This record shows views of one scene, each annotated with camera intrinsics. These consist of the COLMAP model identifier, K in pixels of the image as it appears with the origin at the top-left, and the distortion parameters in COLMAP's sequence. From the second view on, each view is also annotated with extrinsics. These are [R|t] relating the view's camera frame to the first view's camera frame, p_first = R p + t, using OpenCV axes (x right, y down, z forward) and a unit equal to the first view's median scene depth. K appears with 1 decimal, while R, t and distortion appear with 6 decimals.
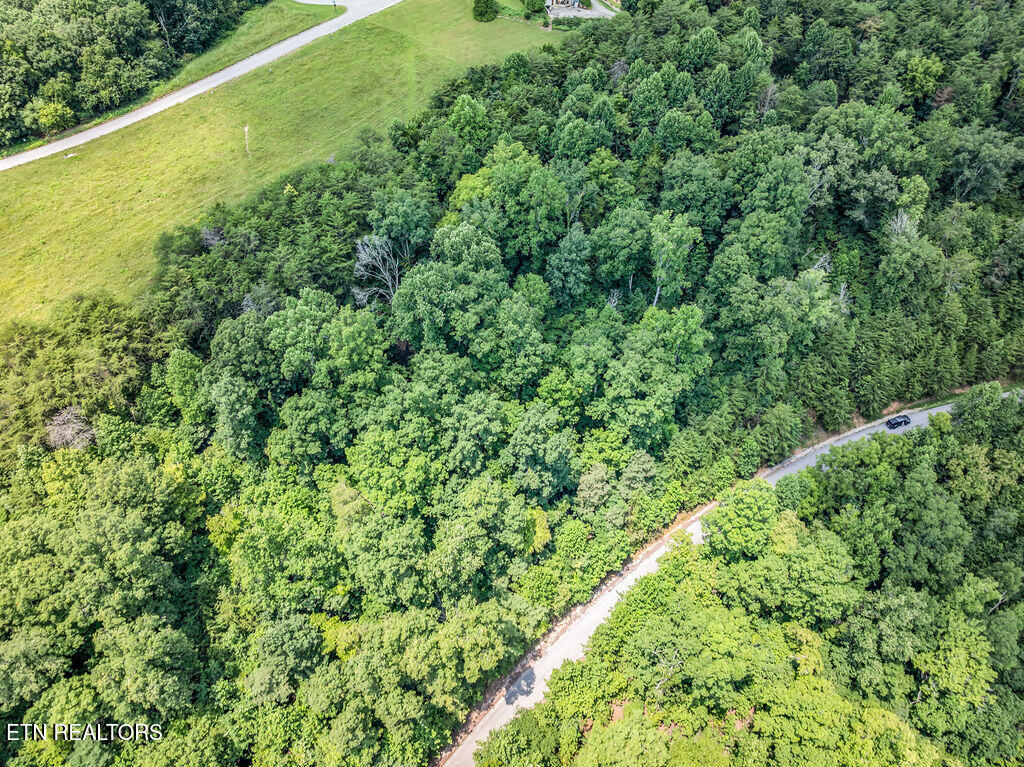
lens RADIAL K [[729.2, 0, 517.5], [0, 729.2, 381.3], [0, 0, 1]] dist [-0.044521, 0.012386]
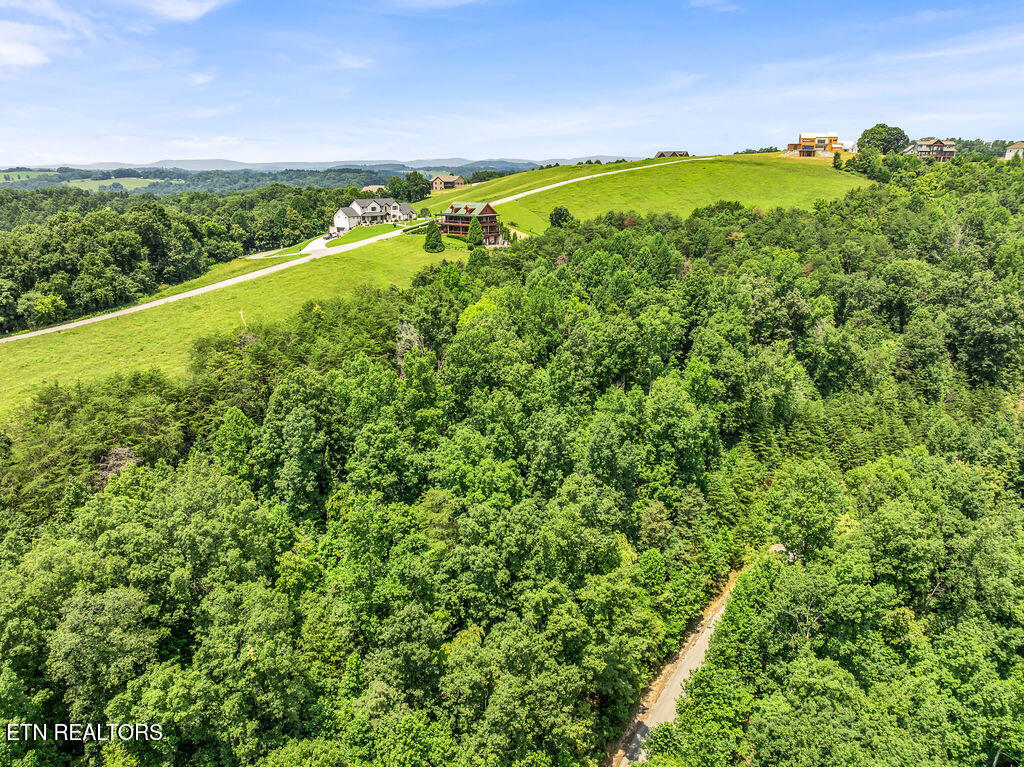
lens RADIAL K [[729.2, 0, 514.5], [0, 729.2, 379.1], [0, 0, 1]] dist [-0.044521, 0.012386]
pose [[0.975899, -0.064300, 0.208532, -0.299359], [0.157250, 0.869779, -0.467714, 0.434769], [-0.151303, 0.489234, 0.858928, 0.084201]]
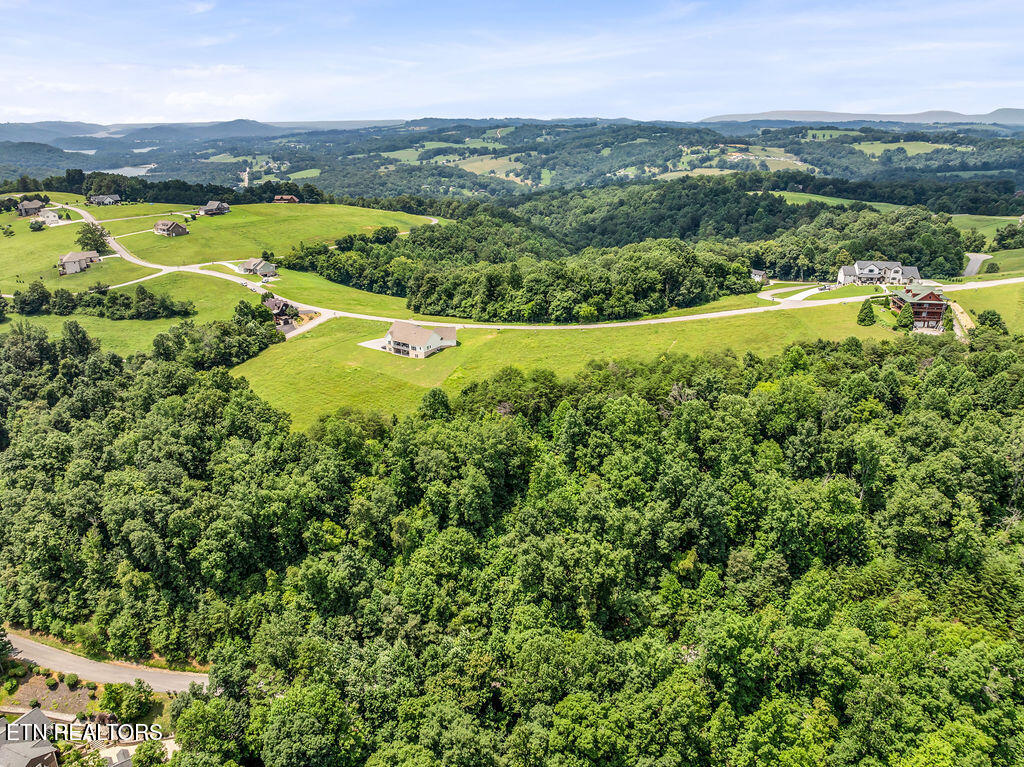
lens RADIAL K [[729.2, 0, 517.8], [0, 729.2, 377.4], [0, 0, 1]] dist [-0.044521, 0.012386]
pose [[0.710498, 0.234256, -0.663563, 0.721800], [-0.496855, 0.834758, -0.237306, 0.430369], [0.498325, 0.498300, 0.709485, -0.488017]]
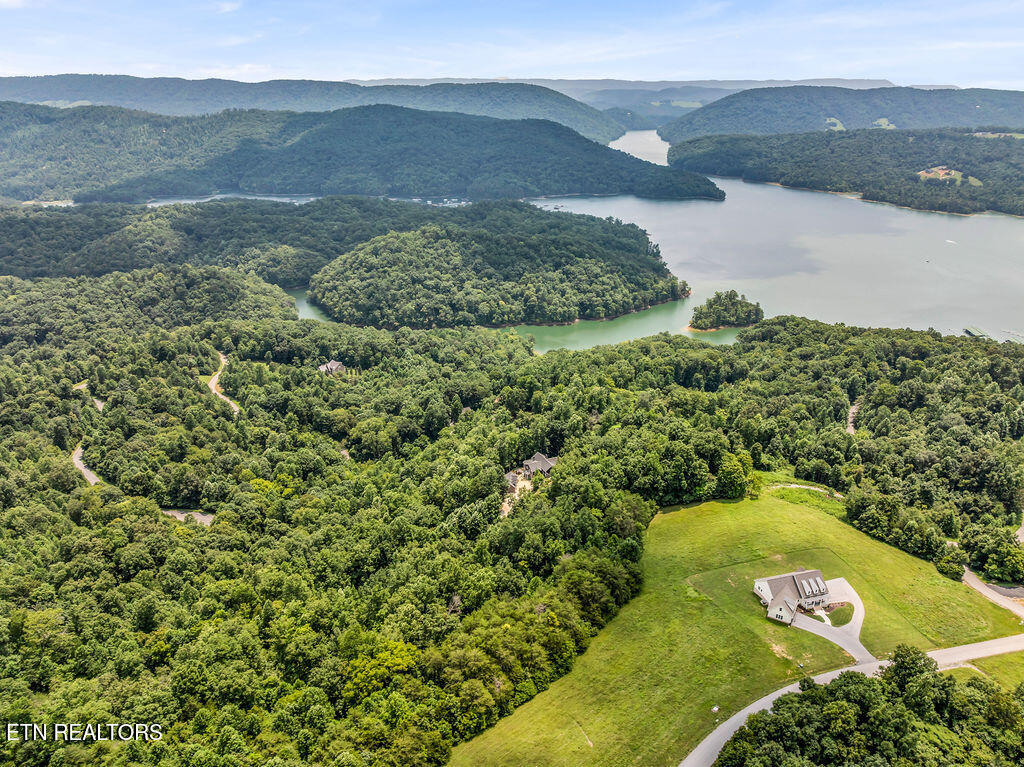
lens RADIAL K [[729.2, 0, 519.6], [0, 729.2, 378.8], [0, 0, 1]] dist [-0.044521, 0.012386]
pose [[-0.997841, 0.012504, -0.064480, -0.278942], [-0.054617, 0.387351, 0.920313, -2.321849], [0.036484, 0.921848, -0.385832, 1.287316]]
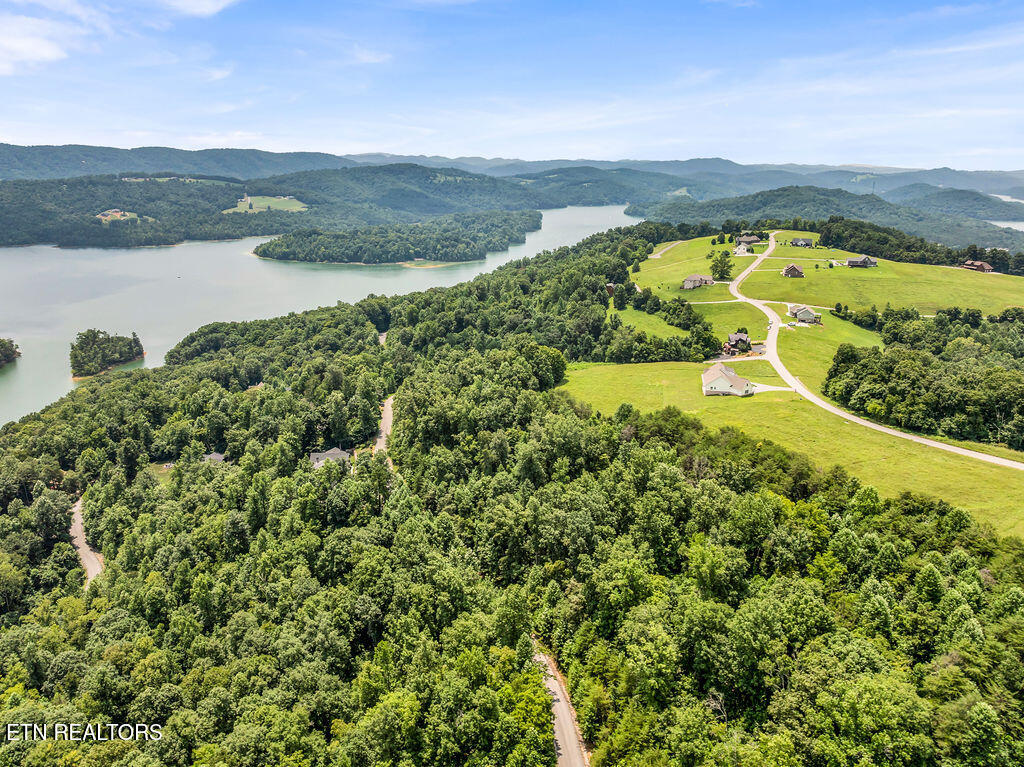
lens RADIAL K [[729.2, 0, 516.7], [0, 729.2, 376.0], [0, 0, 1]] dist [-0.044521, 0.012386]
pose [[-0.373225, 0.256333, -0.891626, 1.616030], [-0.663333, 0.598179, 0.449634, -0.872161], [0.648608, 0.759260, -0.053221, 0.678747]]
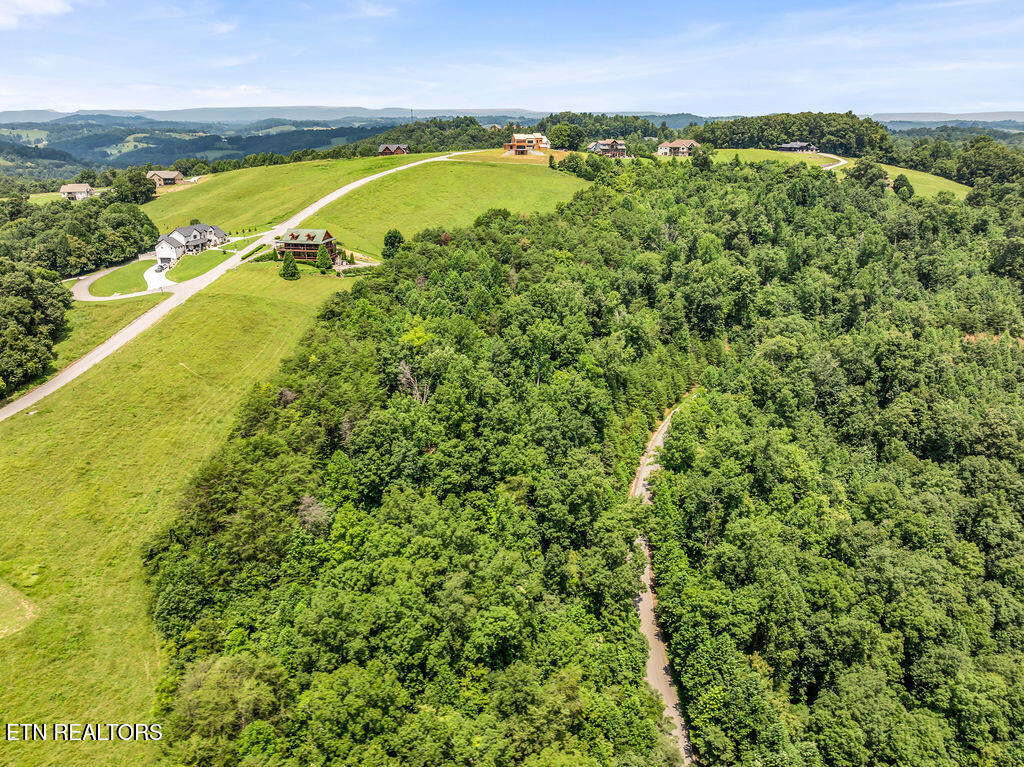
lens RADIAL K [[729.2, 0, 515.3], [0, 729.2, 379.8], [0, 0, 1]] dist [-0.044521, 0.012386]
pose [[0.760586, -0.223561, 0.609532, -0.978851], [0.461739, 0.846261, -0.265780, 0.334379], [-0.456405, 0.483593, 0.746881, -0.165612]]
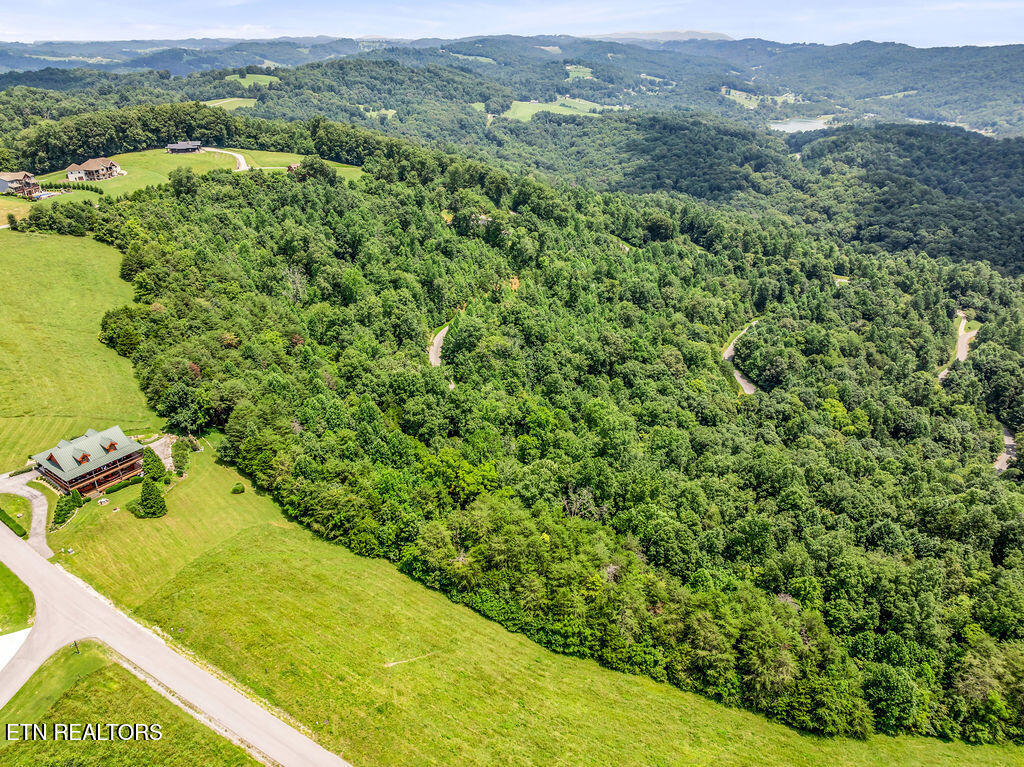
lens RADIAL K [[729.2, 0, 515.7], [0, 729.2, 381.9], [0, 0, 1]] dist [-0.044521, 0.012386]
pose [[-0.299162, -0.416091, 0.858703, -1.431727], [0.672815, 0.546148, 0.499041, -1.215483], [-0.676625, 0.727042, 0.116566, 0.804389]]
